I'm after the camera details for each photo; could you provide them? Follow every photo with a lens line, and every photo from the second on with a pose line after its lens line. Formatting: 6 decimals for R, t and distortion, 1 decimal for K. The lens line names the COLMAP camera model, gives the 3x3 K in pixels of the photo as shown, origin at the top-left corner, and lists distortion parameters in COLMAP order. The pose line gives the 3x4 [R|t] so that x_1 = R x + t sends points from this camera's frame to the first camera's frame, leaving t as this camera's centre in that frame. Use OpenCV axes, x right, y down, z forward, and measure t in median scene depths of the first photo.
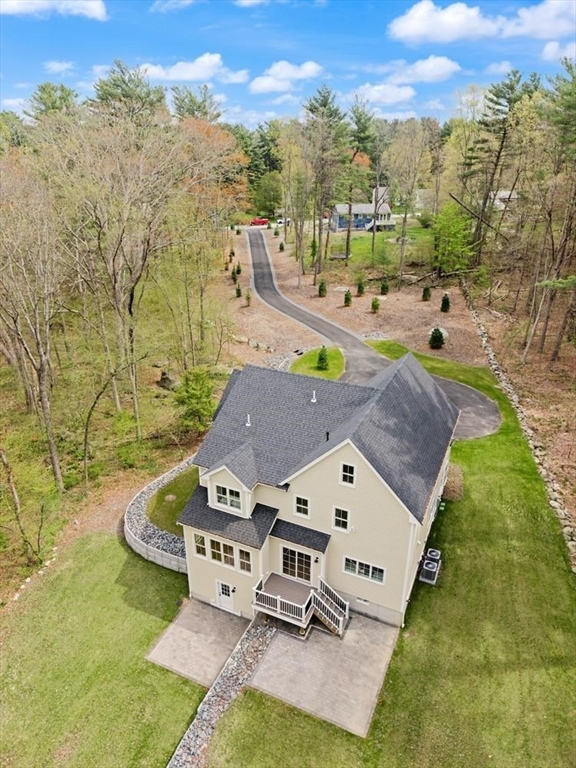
lens RADIAL K [[512.6, 0, 288.0], [0, 512.6, 384.0], [0, 0, 1]] dist [0.093923, -0.123049]
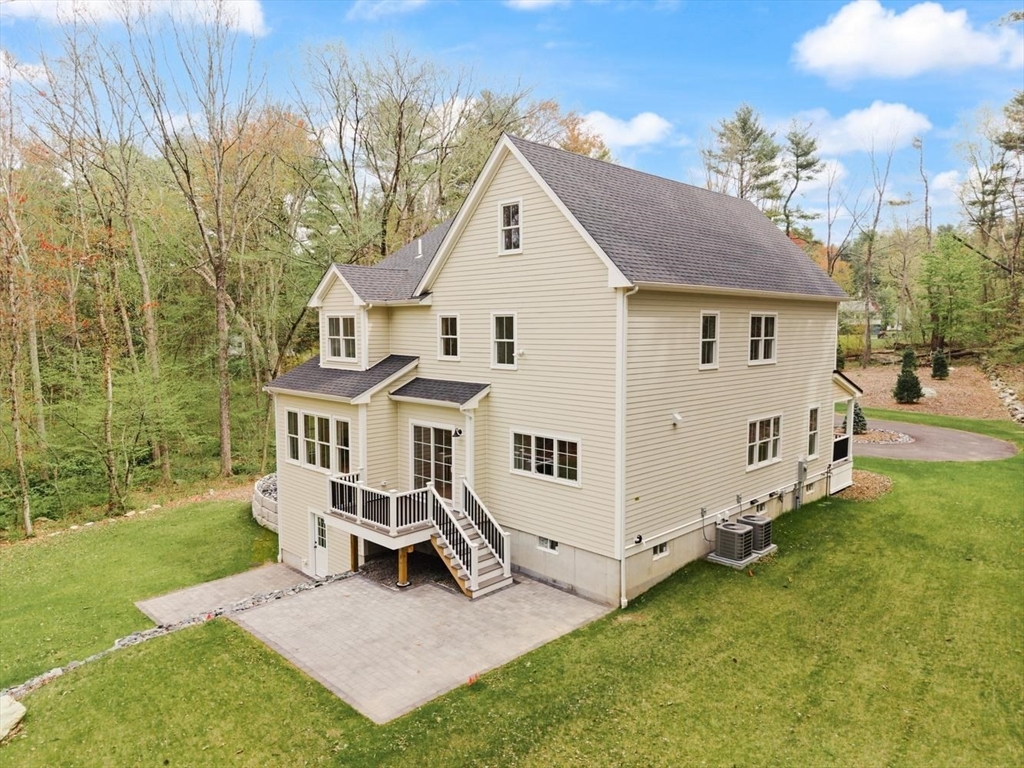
lens RADIAL K [[683.4, 0, 511.4], [0, 683.4, 377.8], [0, 0, 1]] dist [0.093923, -0.123049]
pose [[0.939090, 0.024517, -0.342795, 0.325048], [-0.140144, 0.938069, -0.316836, 0.488622], [0.313798, 0.345579, 0.884368, 0.425636]]
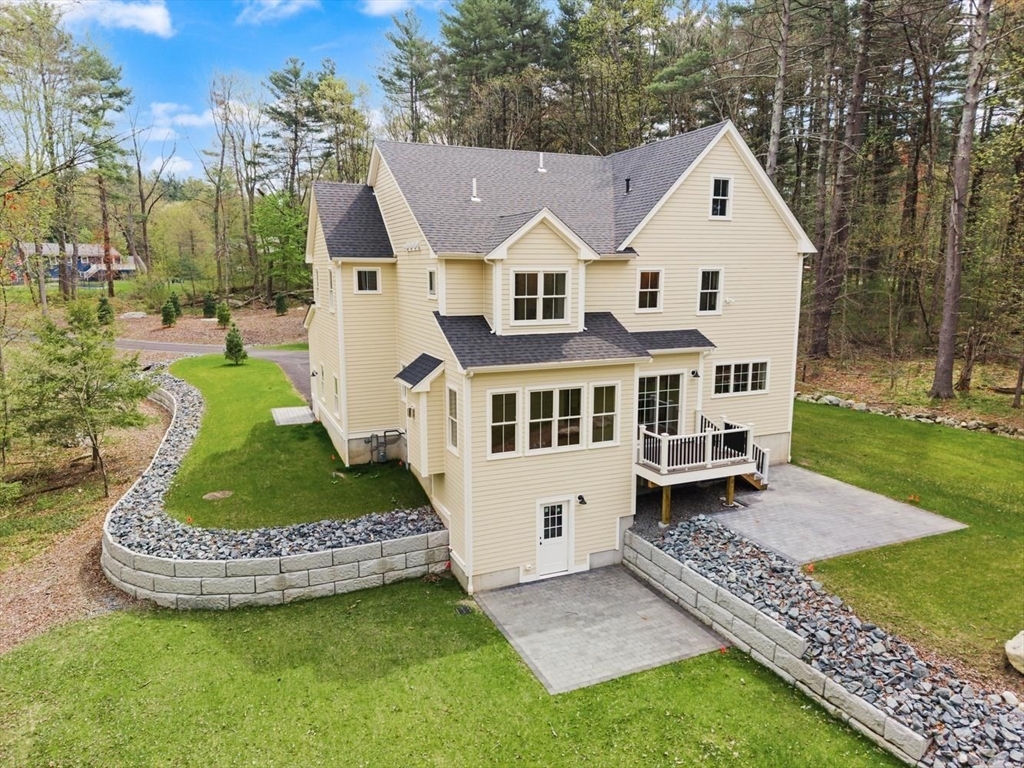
lens RADIAL K [[683.4, 0, 511.4], [0, 683.4, 377.8], [0, 0, 1]] dist [0.093923, -0.123049]
pose [[0.661601, -0.119073, 0.740342, -0.635789], [0.310386, 0.942246, -0.125828, 0.375701], [-0.682601, 0.313039, 0.660350, 0.643549]]
